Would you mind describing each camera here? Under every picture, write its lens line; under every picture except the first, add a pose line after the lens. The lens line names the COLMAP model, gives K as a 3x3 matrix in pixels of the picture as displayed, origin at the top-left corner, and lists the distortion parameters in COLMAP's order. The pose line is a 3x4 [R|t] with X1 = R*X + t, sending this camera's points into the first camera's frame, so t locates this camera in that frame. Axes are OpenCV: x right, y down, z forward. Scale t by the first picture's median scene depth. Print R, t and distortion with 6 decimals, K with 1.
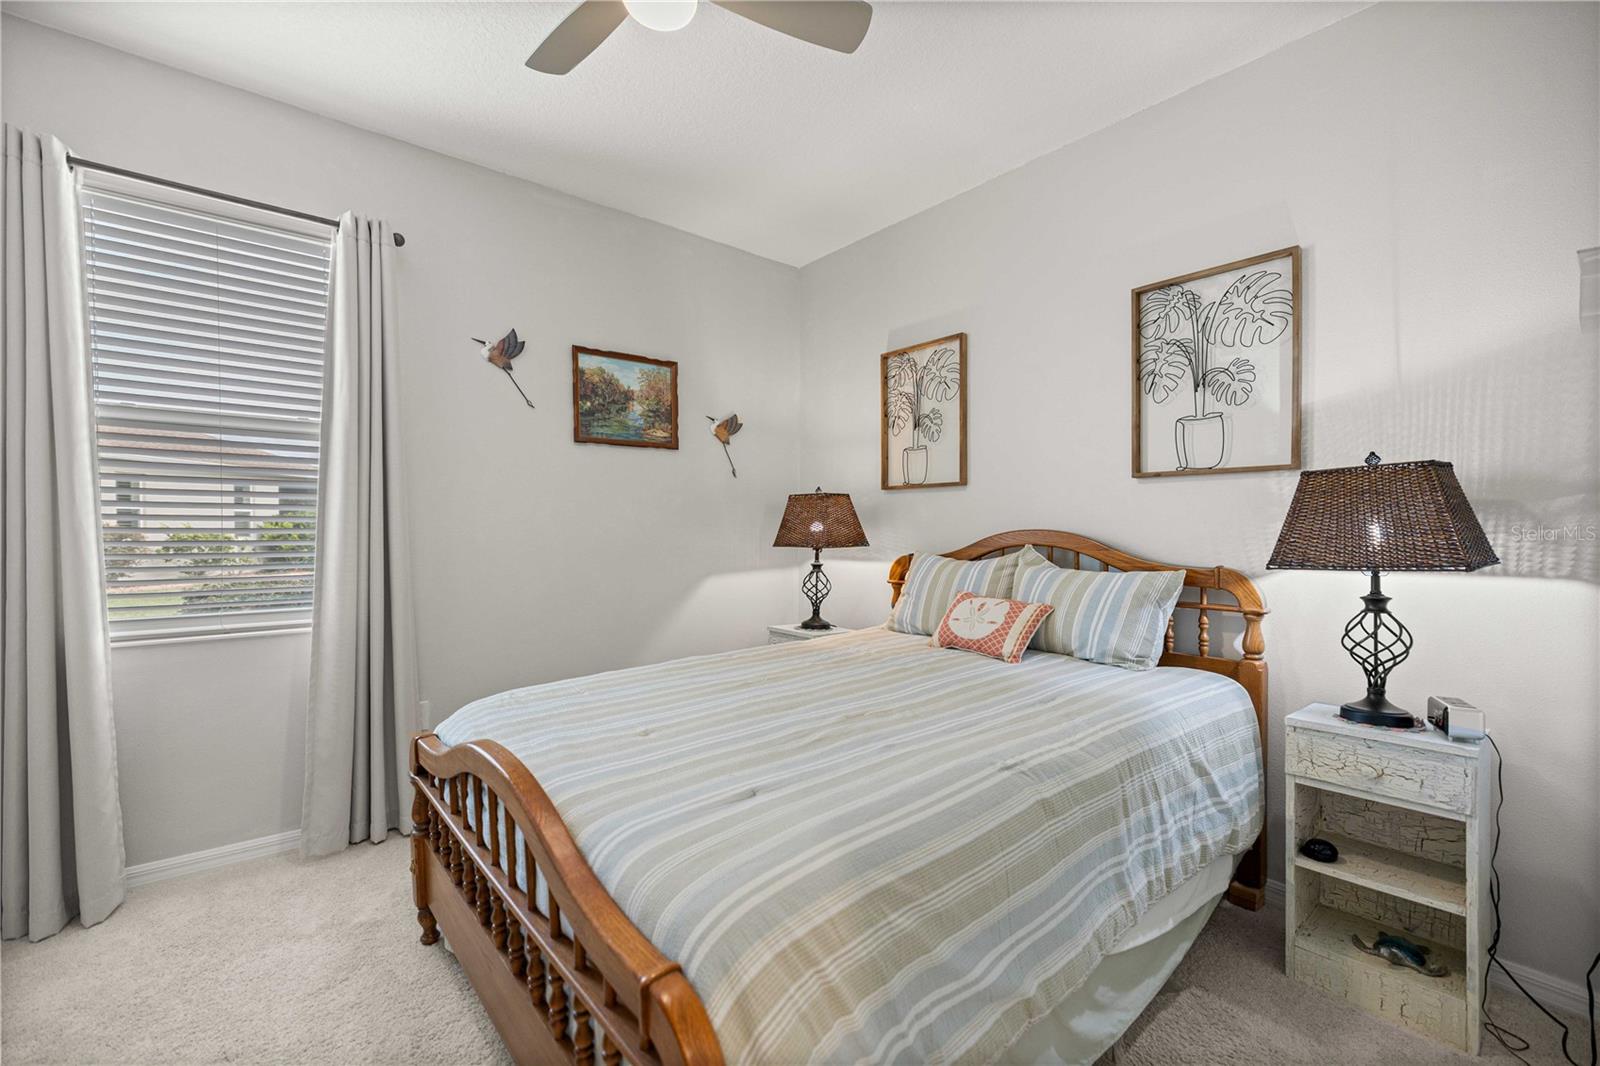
lens RADIAL K [[675.7, 0, 810.1], [0, 675.7, 537.1], [0, 0, 1]] dist [0.002893, -0.000573]
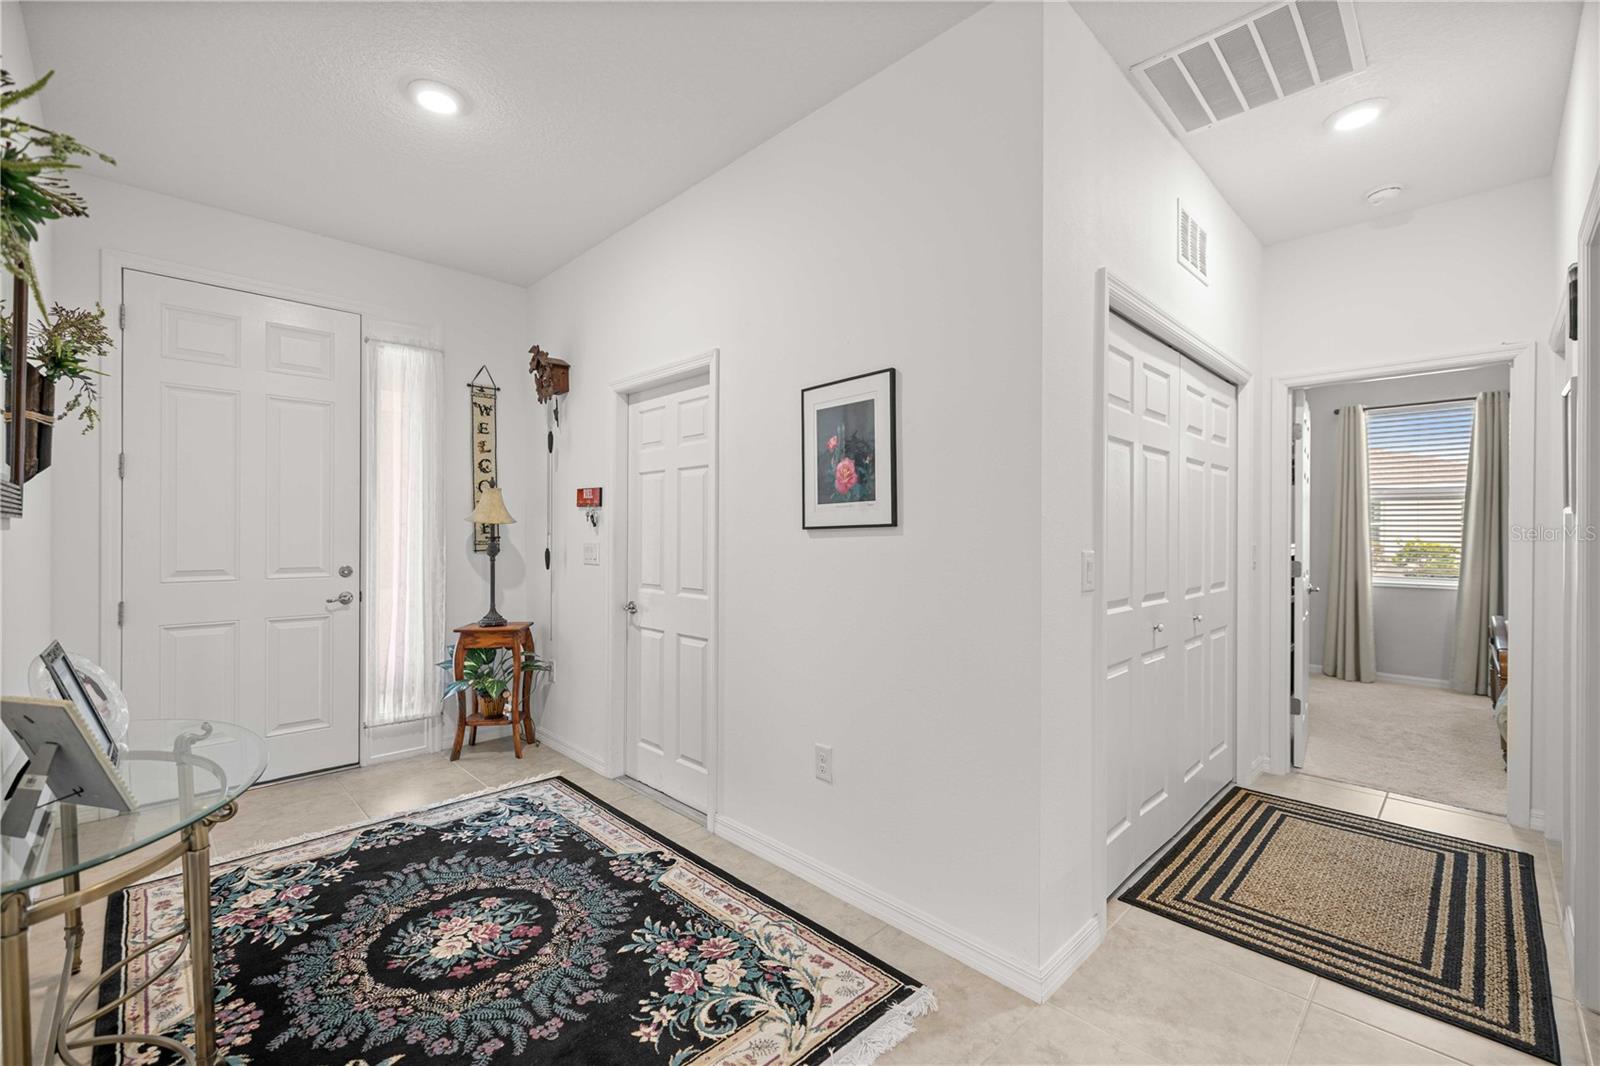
lens RADIAL K [[675.7, 0, 797.2], [0, 675.7, 533.7], [0, 0, 1]] dist [0.002893, -0.000573]
pose [[0.055094, 0.007322, -0.998454, 1.501095], [-0.019725, 0.999786, 0.006243, -0.008887], [0.998286, 0.019351, 0.055227, -1.413022]]
